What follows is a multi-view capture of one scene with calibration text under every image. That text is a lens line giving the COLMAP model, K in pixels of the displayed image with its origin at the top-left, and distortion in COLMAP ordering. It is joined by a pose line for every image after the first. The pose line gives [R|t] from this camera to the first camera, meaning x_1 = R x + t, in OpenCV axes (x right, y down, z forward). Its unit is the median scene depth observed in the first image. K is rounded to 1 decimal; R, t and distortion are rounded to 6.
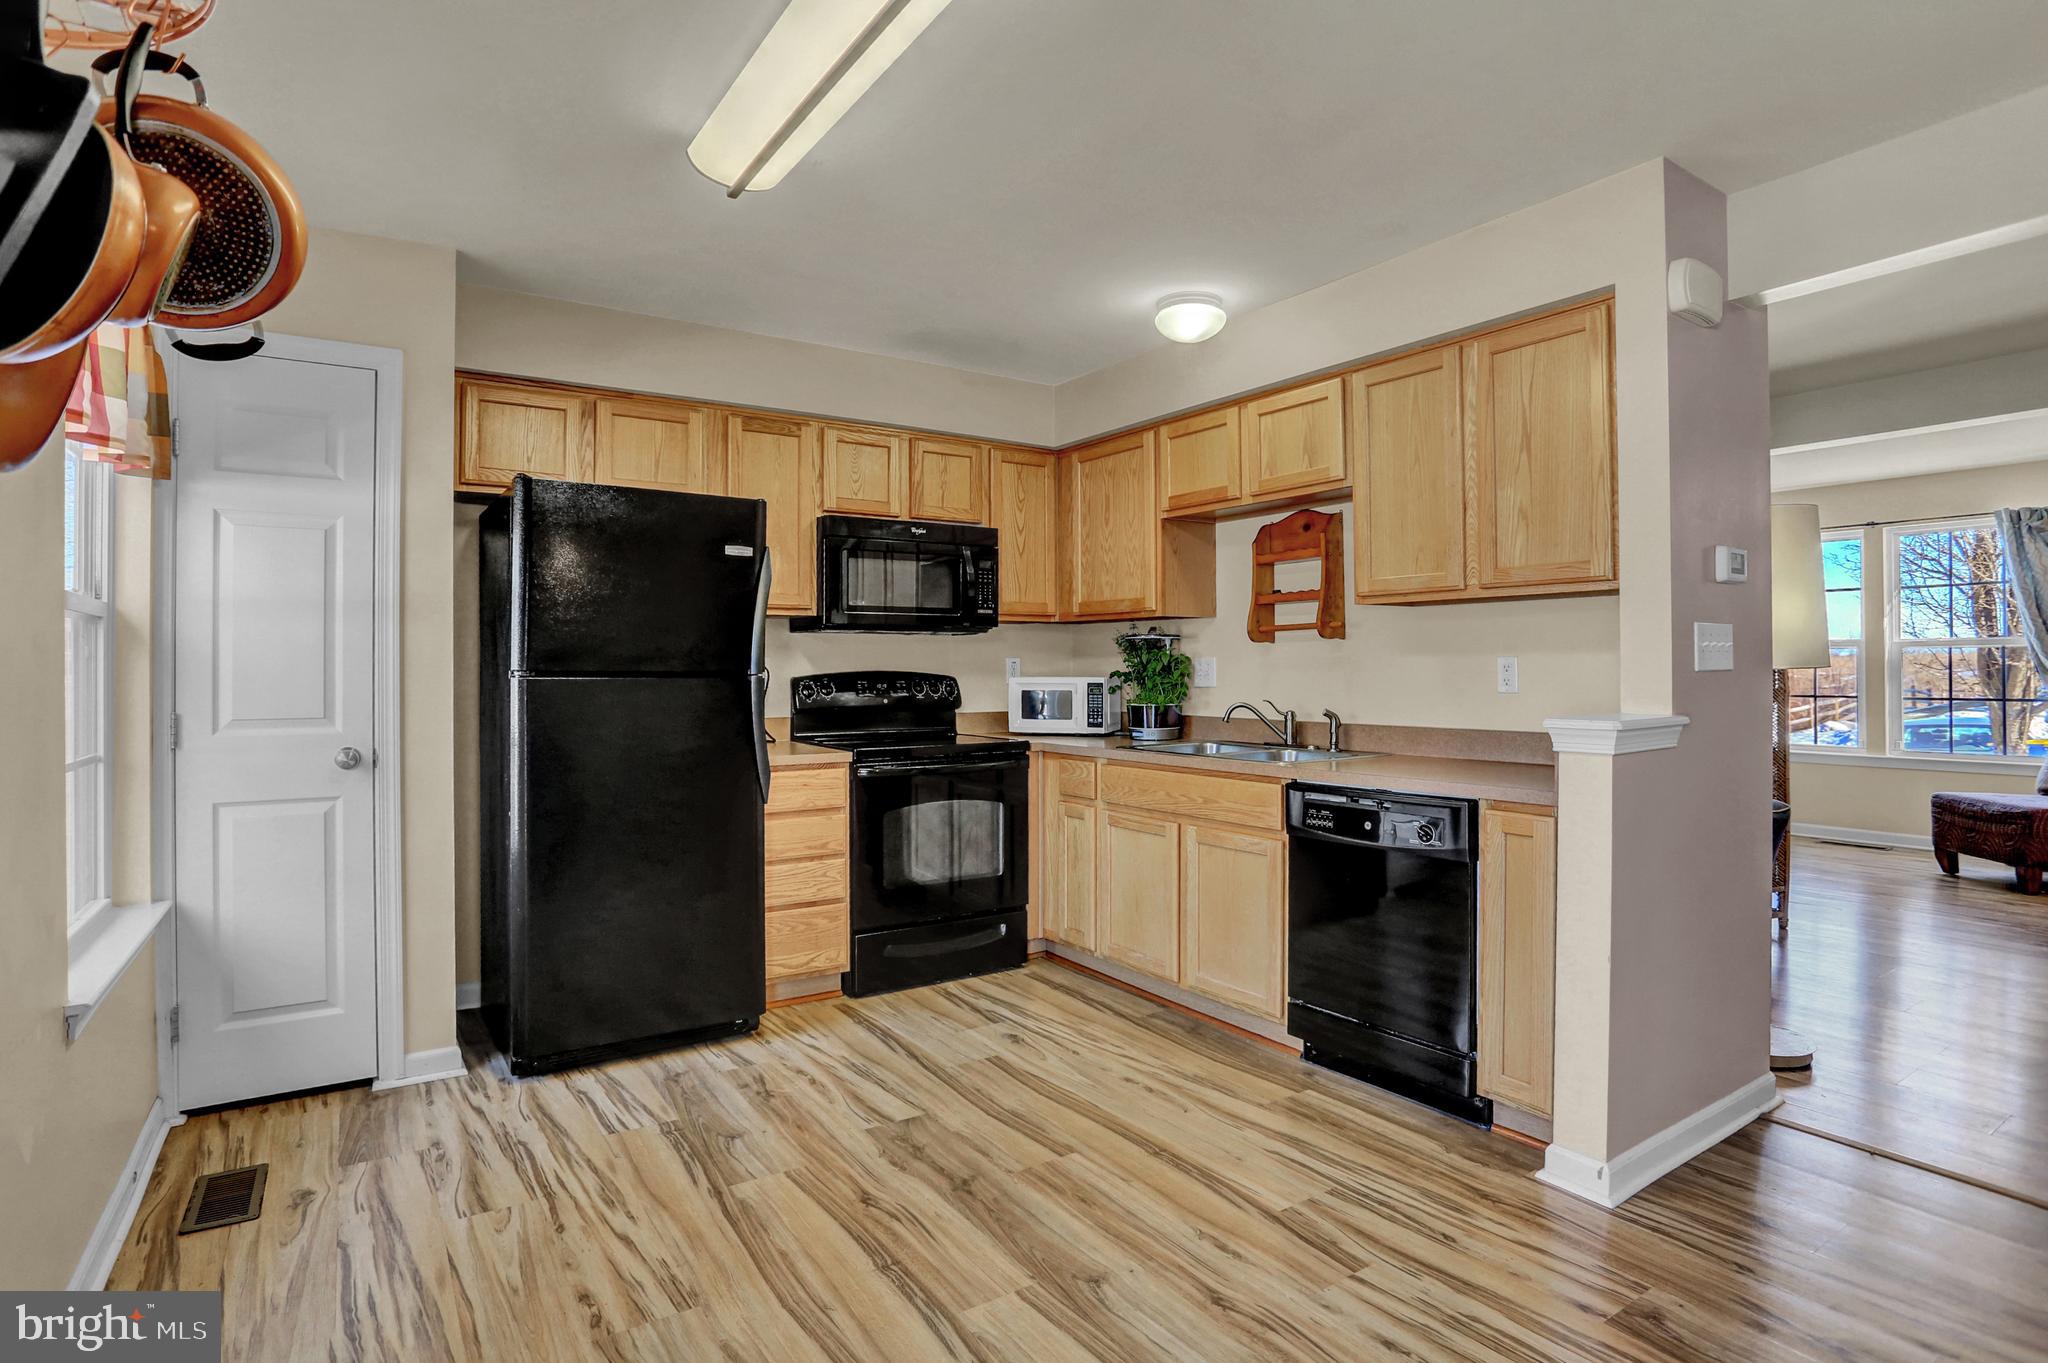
lens RADIAL K [[1029.9, 0, 1009.2], [0, 1029.9, 666.8], [0, 0, 1]] dist [-0.065768, 0.029077]
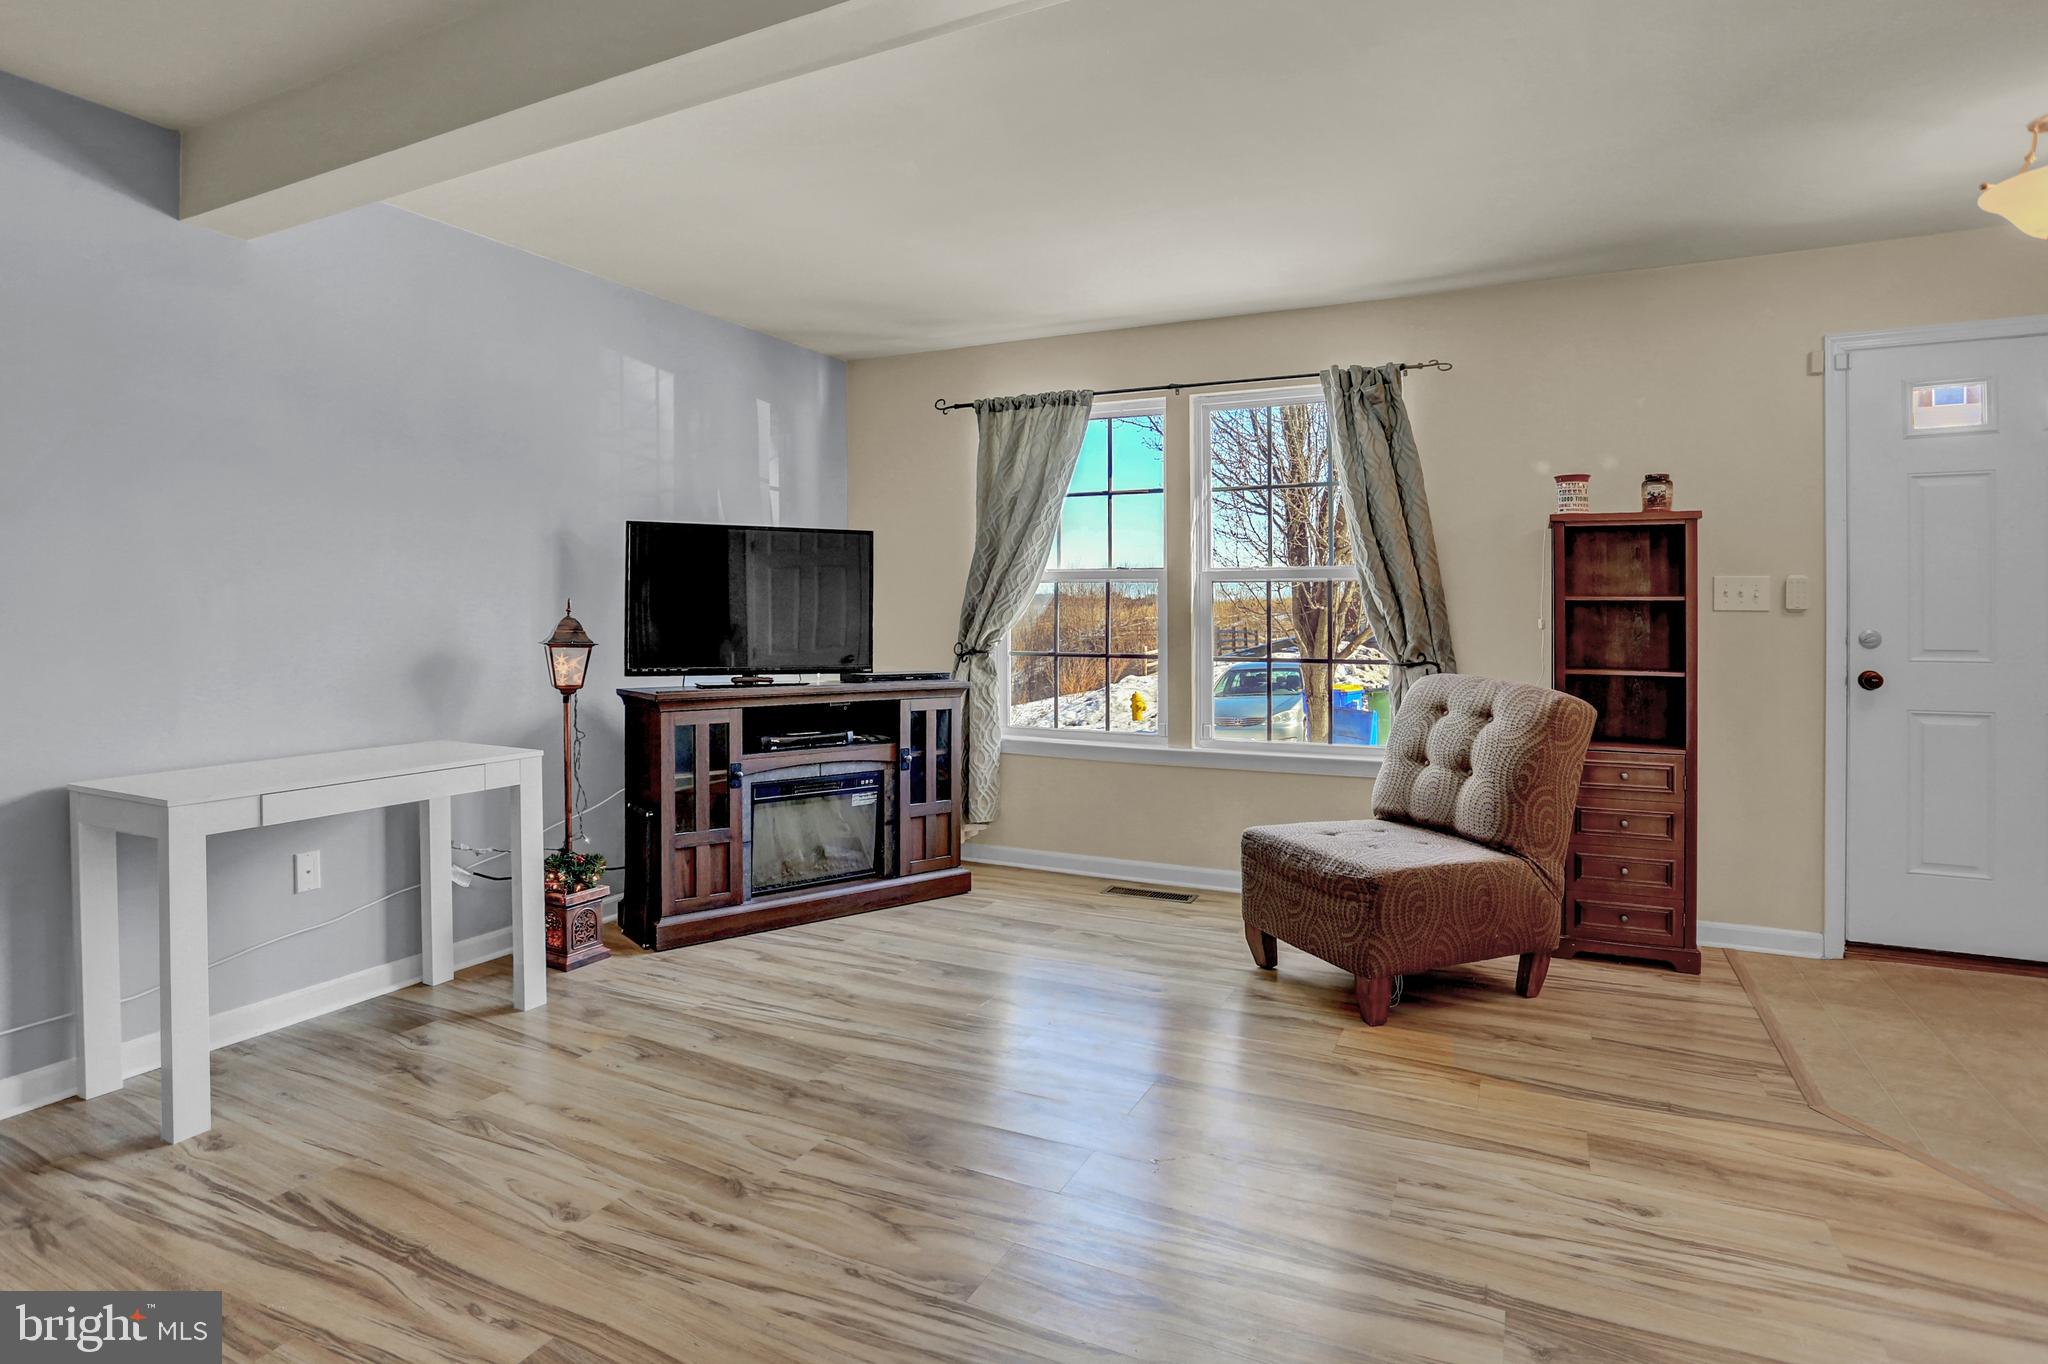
lens RADIAL K [[1071.5, 0, 1001.0], [0, 1071.5, 640.7], [0, 0, 1]] dist [-0.099226, 0.050593]
pose [[0.871530, -0.013161, 0.490166, 1.000535], [-0.000955, 0.999592, 0.028537, 0.000109], [-0.490342, -0.025339, 0.871162, 1.057283]]
